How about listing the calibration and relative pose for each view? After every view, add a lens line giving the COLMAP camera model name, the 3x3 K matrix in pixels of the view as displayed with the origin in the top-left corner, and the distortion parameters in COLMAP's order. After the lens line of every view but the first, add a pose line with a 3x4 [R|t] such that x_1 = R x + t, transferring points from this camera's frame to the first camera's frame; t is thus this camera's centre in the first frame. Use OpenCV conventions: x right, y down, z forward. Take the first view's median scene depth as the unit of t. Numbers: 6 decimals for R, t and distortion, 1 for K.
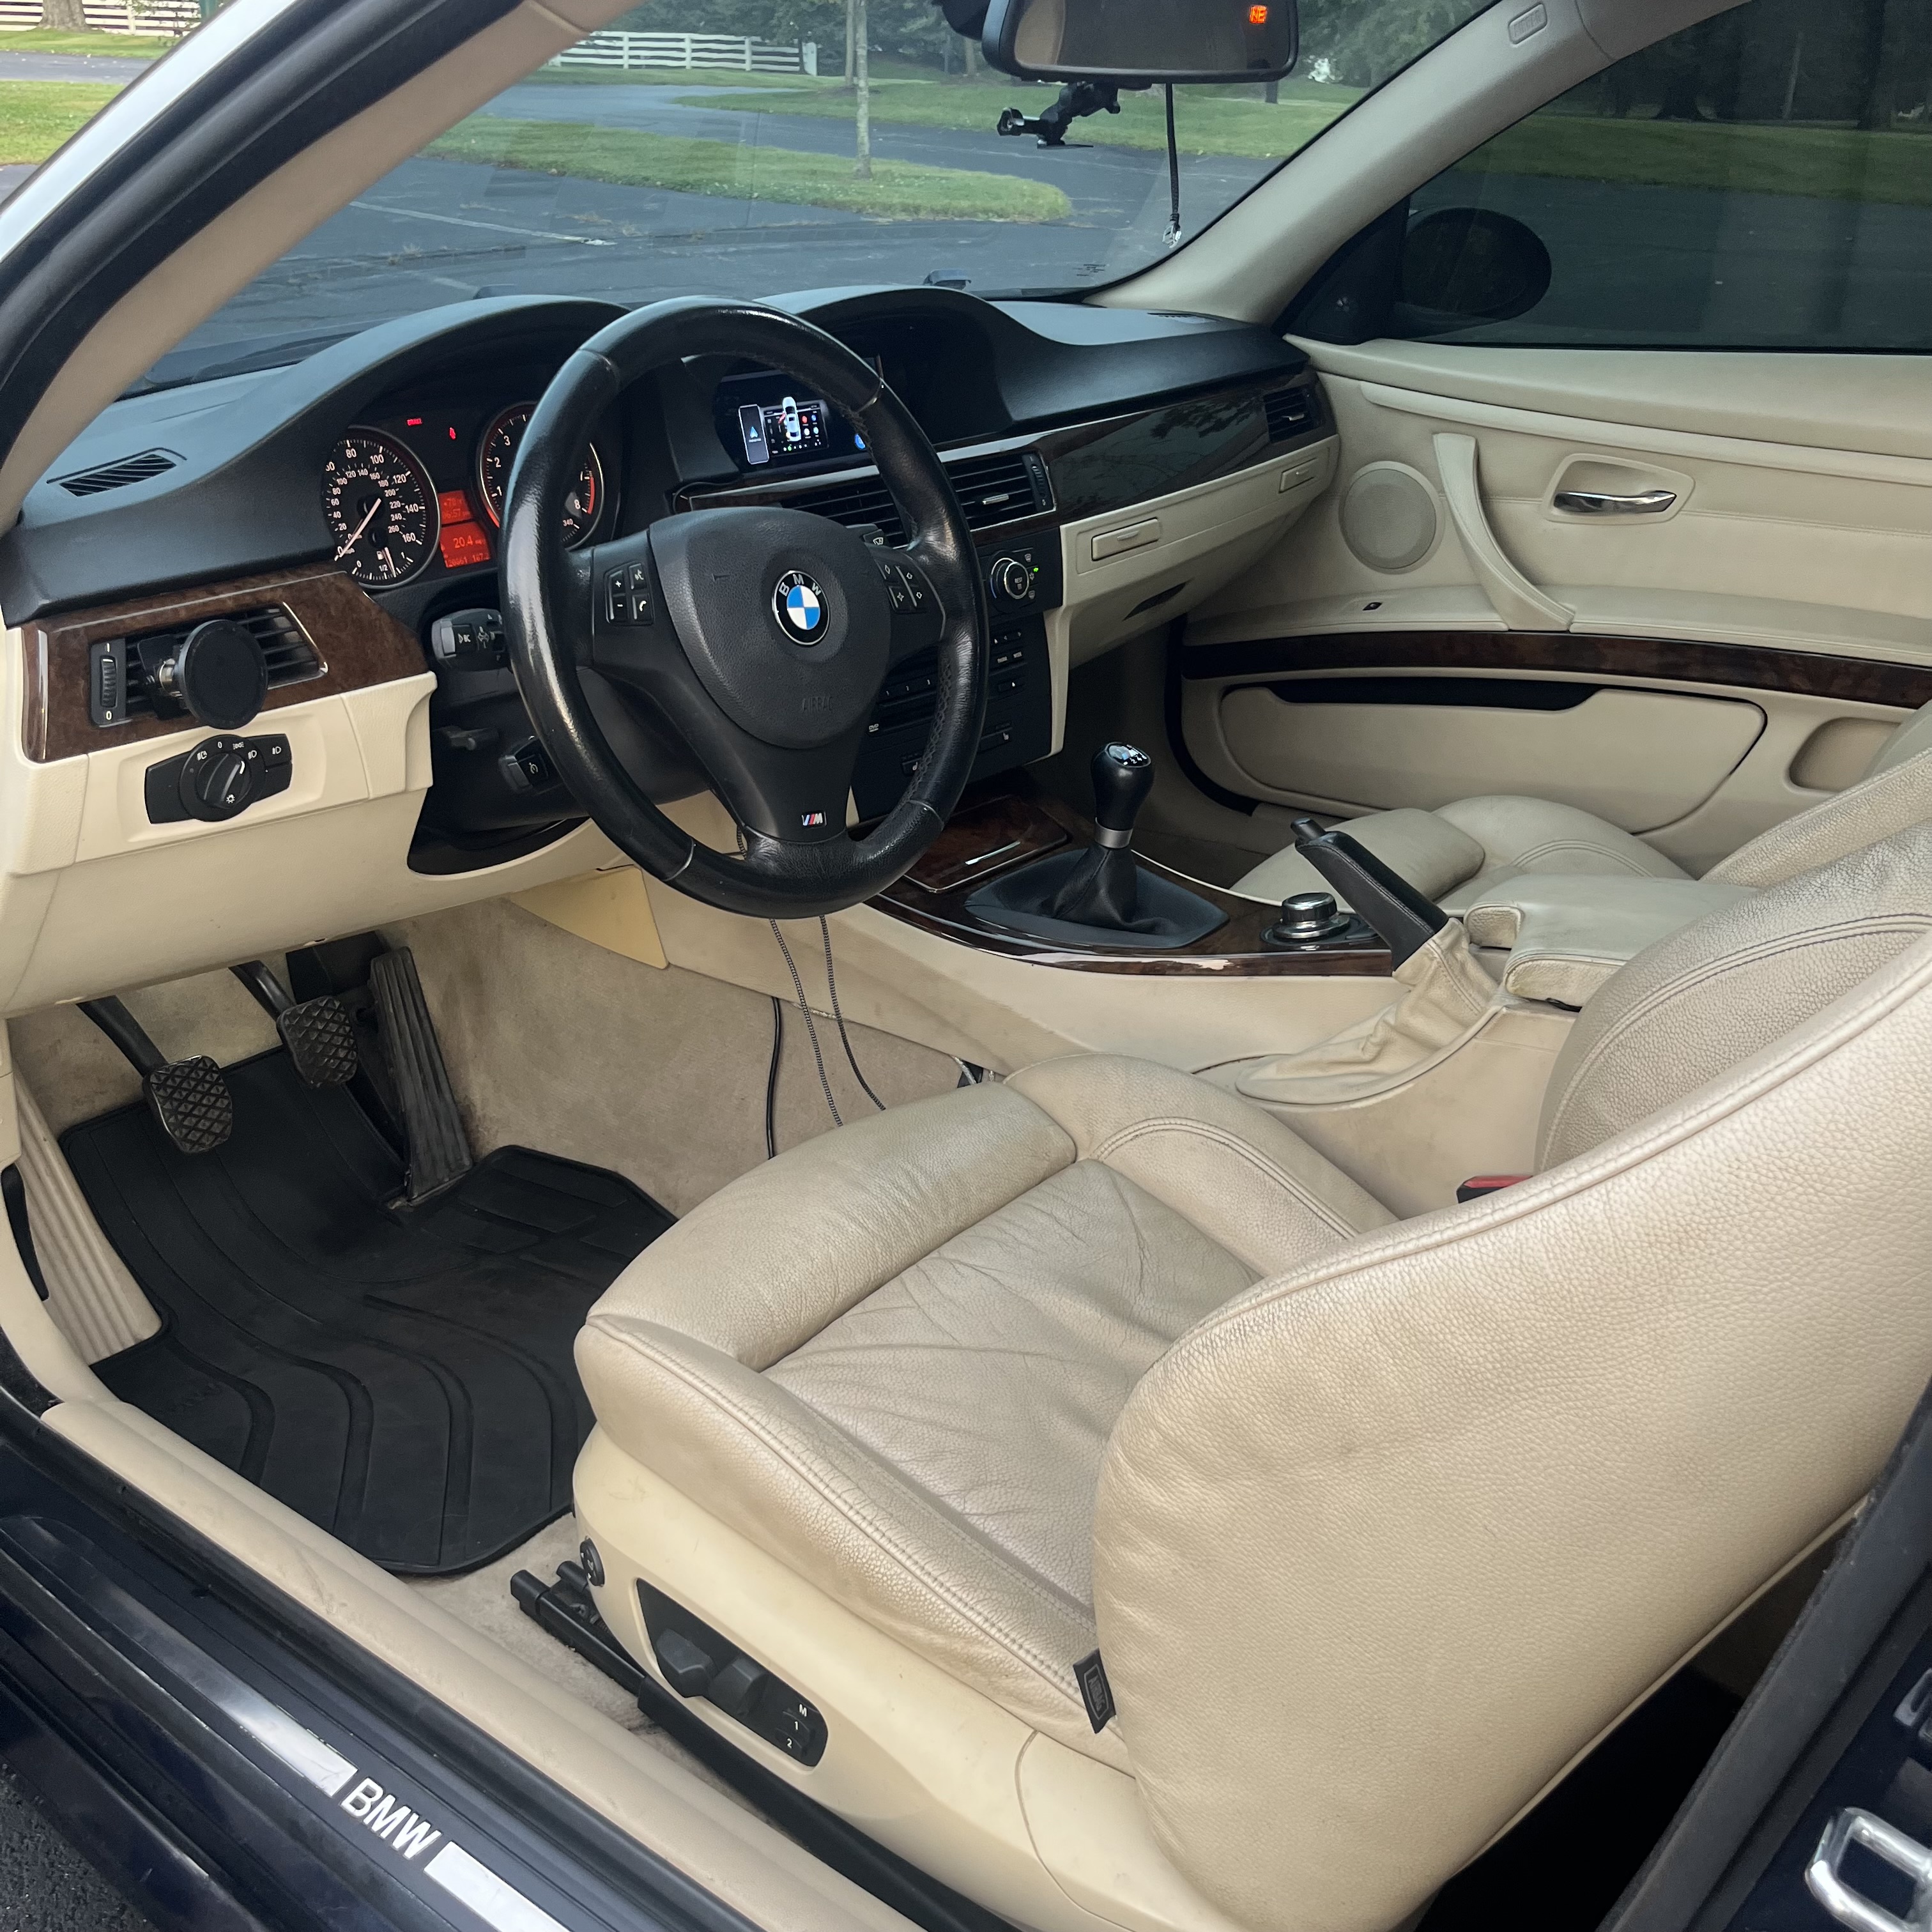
lens RADIAL K [[2000.7, 0, 966.0], [0, 2000.7, 966.0], [0, 0, 1]] dist [0.024822, 0.091373]
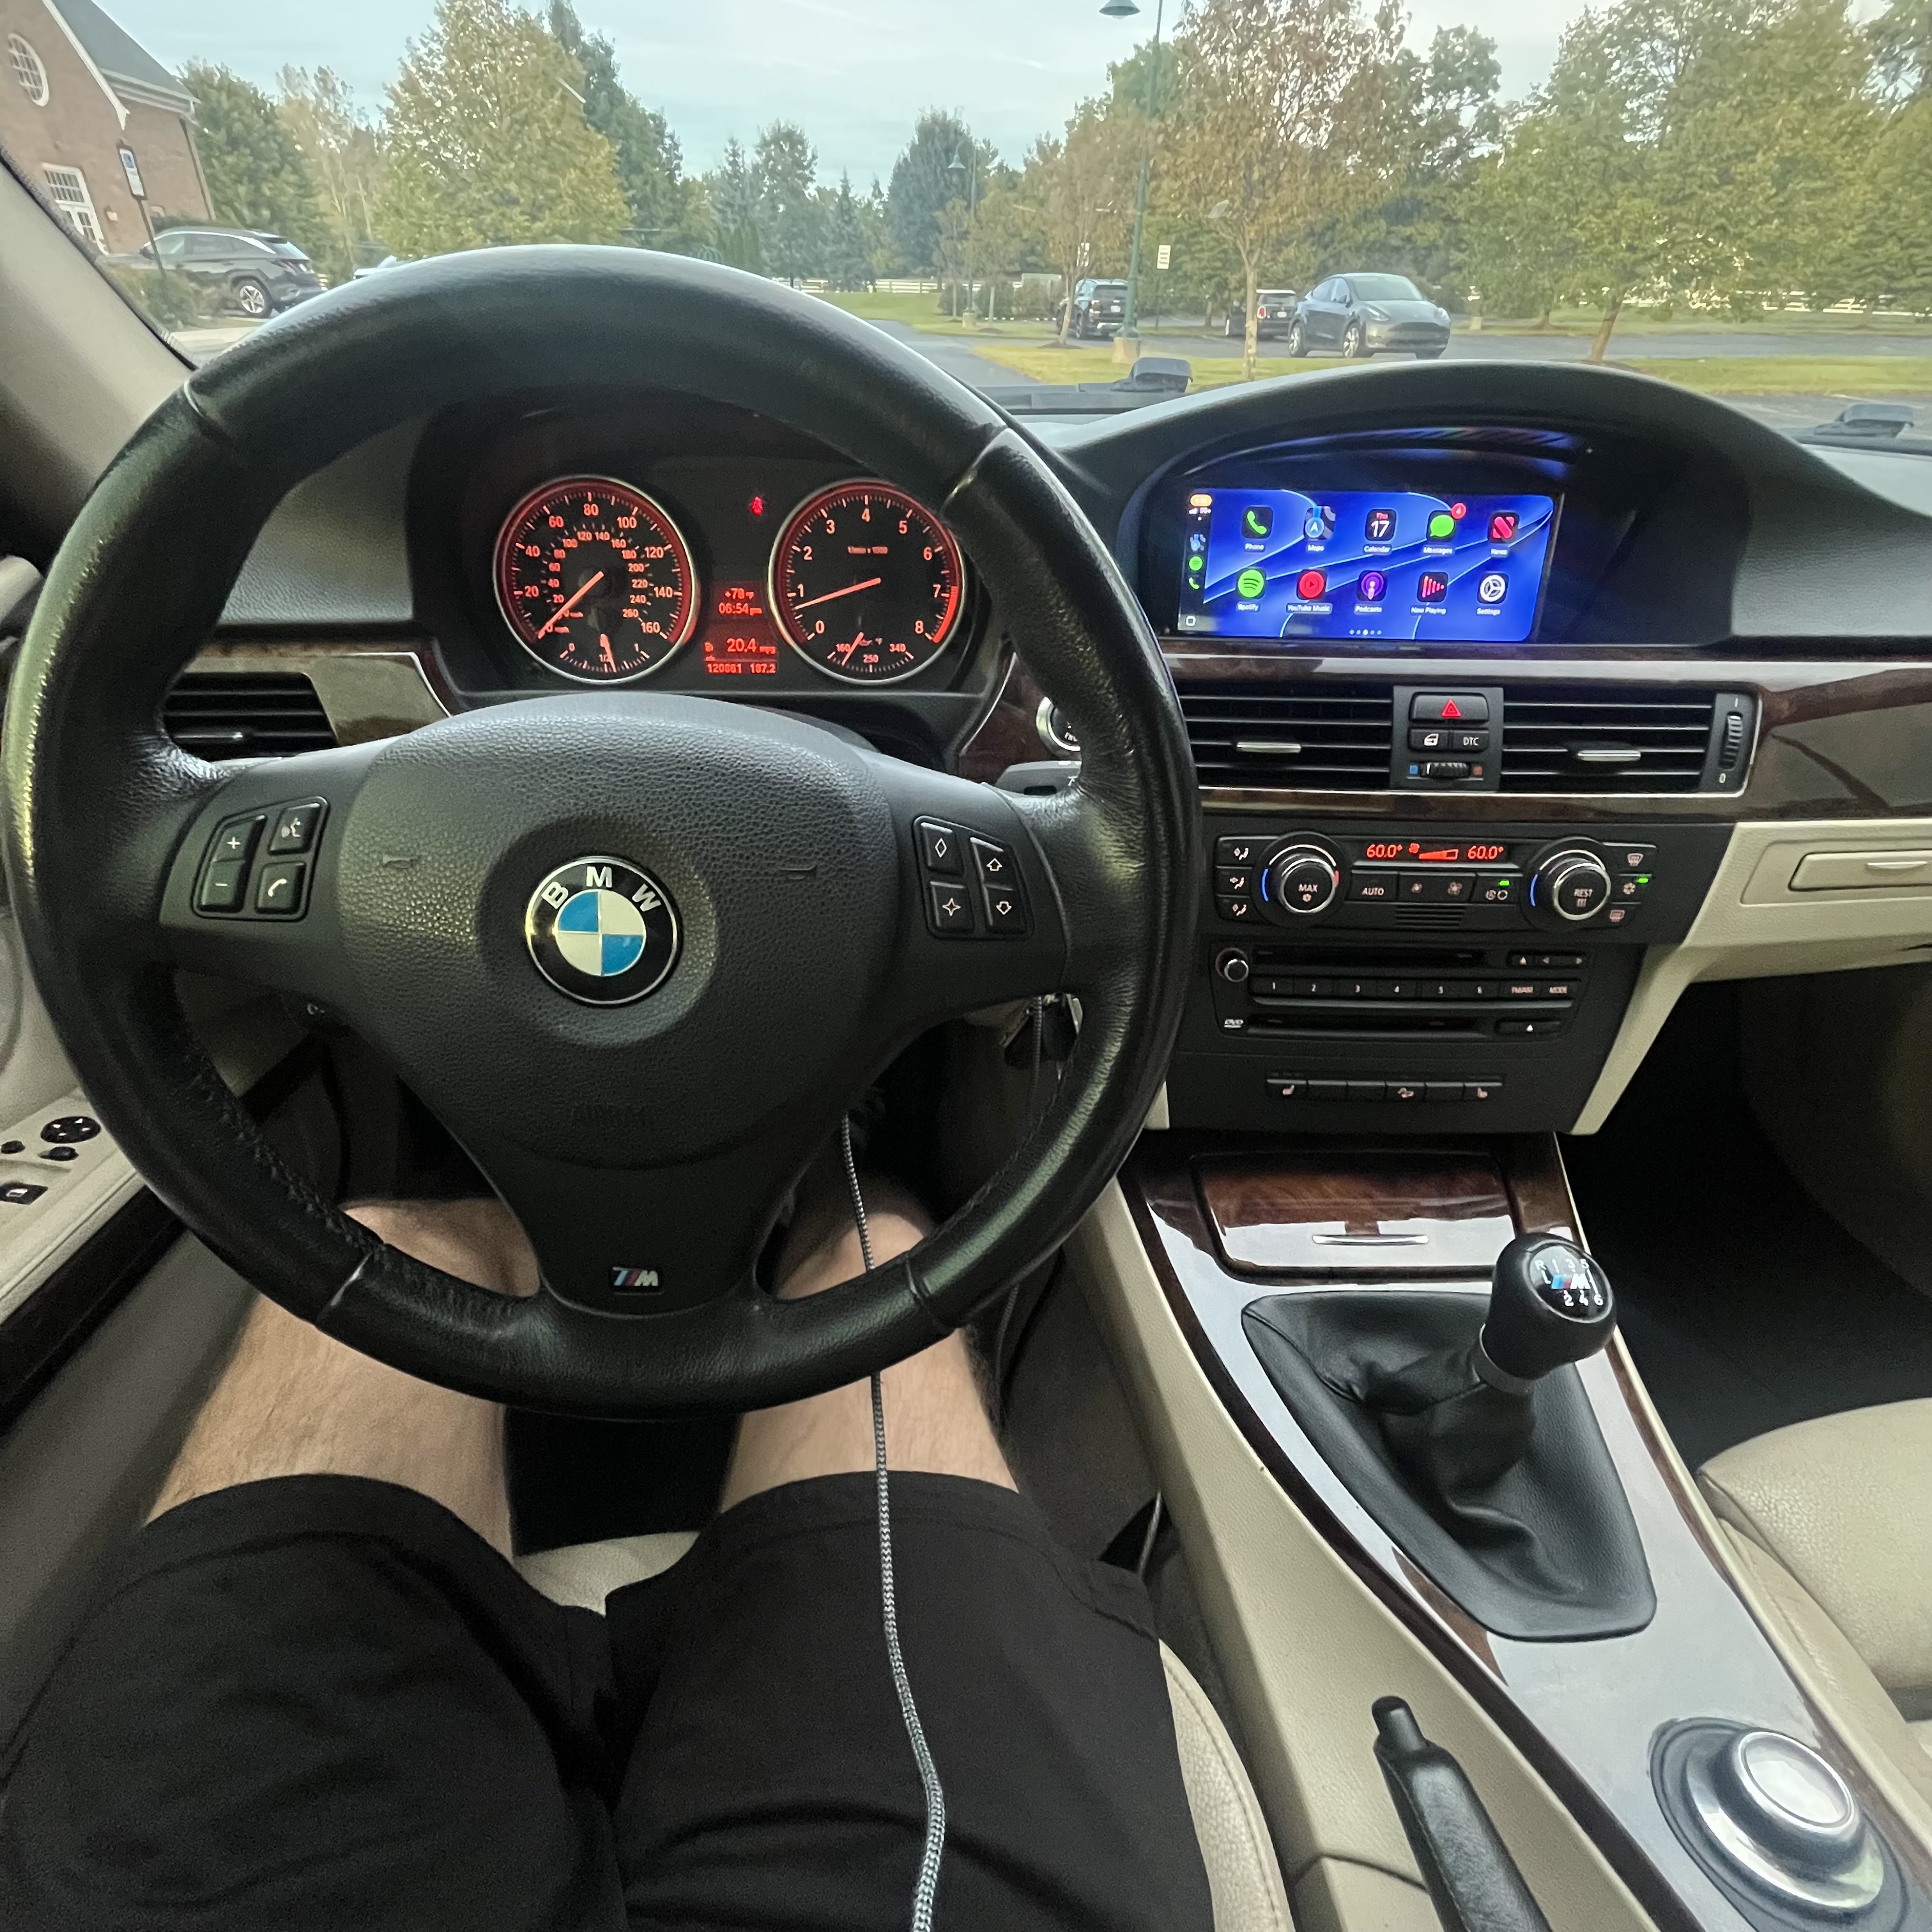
lens RADIAL K [[1036.4, 0, 966.0], [0, 1036.4, 966.0], [0, 0, 1]] dist [-0.004297, -0.001312]
pose [[0.687384, 0.394314, -0.609935, 0.116543], [-0.311128, 0.918700, 0.243291, -0.231705], [0.656280, 0.022533, 0.754181, 0.783199]]
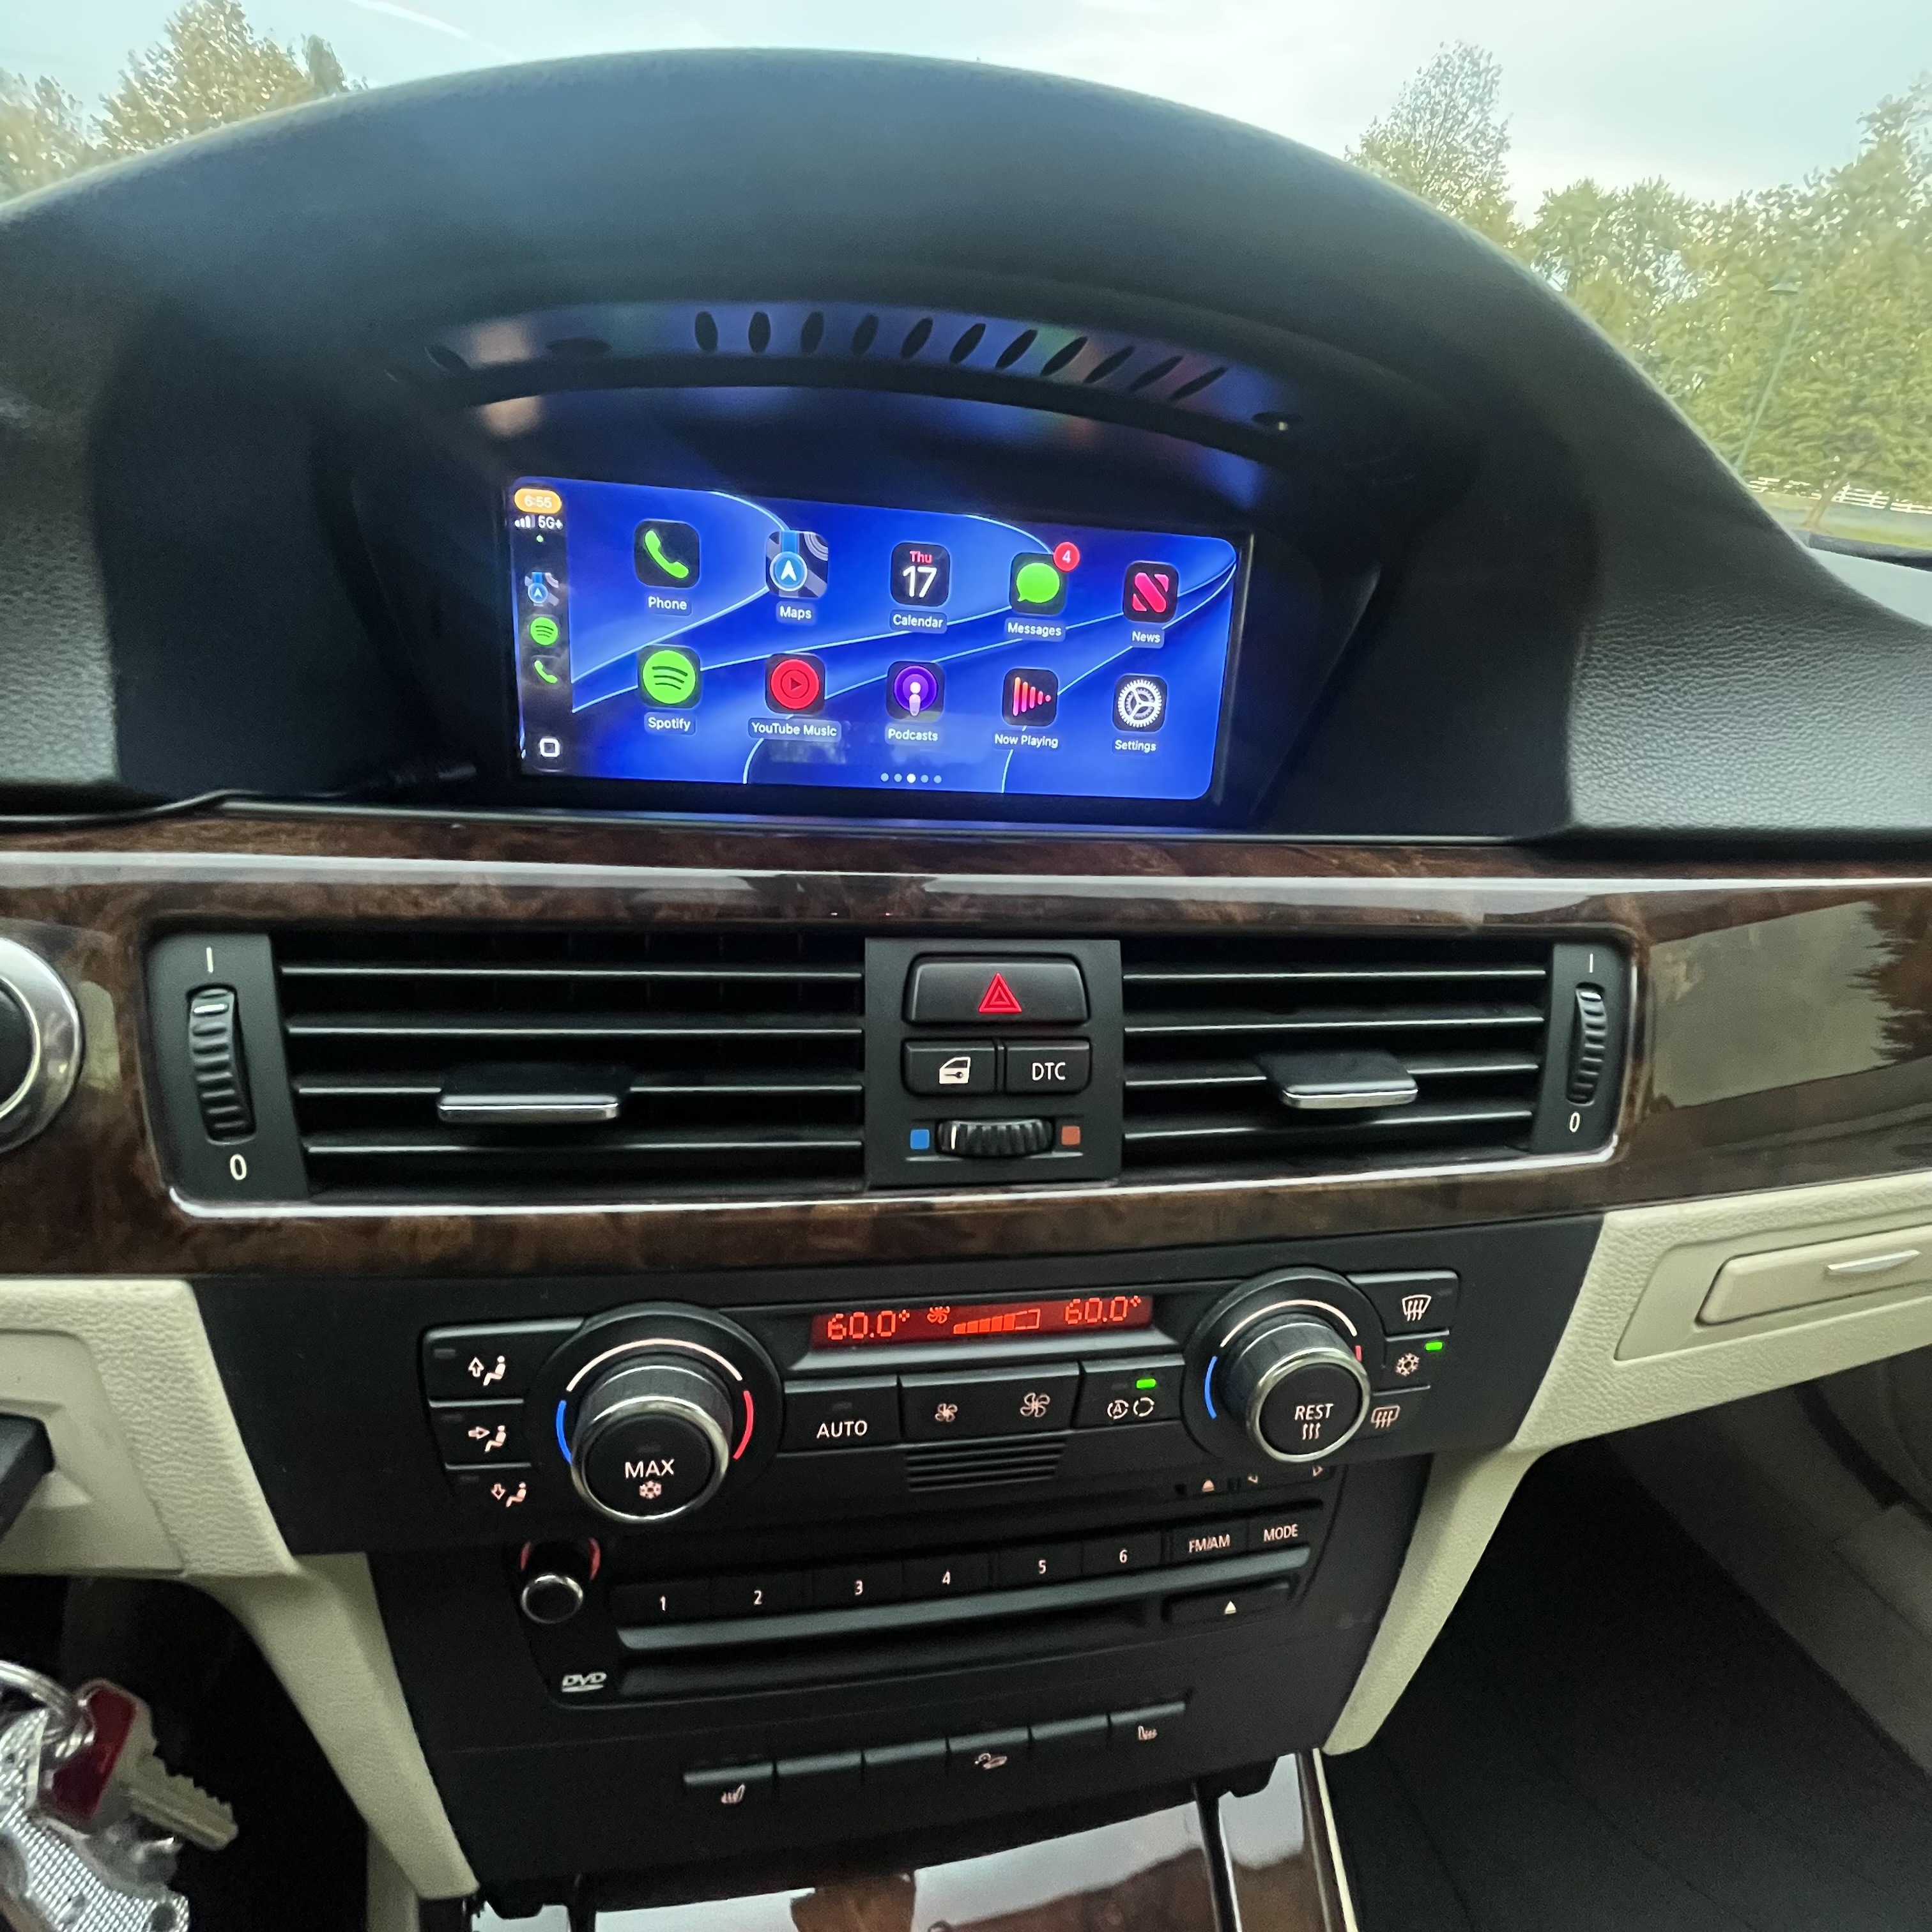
lens RADIAL K [[1037.2, 0, 966.0], [0, 1037.2, 966.0], [0, 0, 1]] dist [-0.000641, -0.002055]
pose [[0.799535, 0.342655, -0.493285, 0.043102], [-0.328512, 0.937044, 0.118444, -0.301889], [0.502815, 0.067350, 0.861766, 1.042603]]
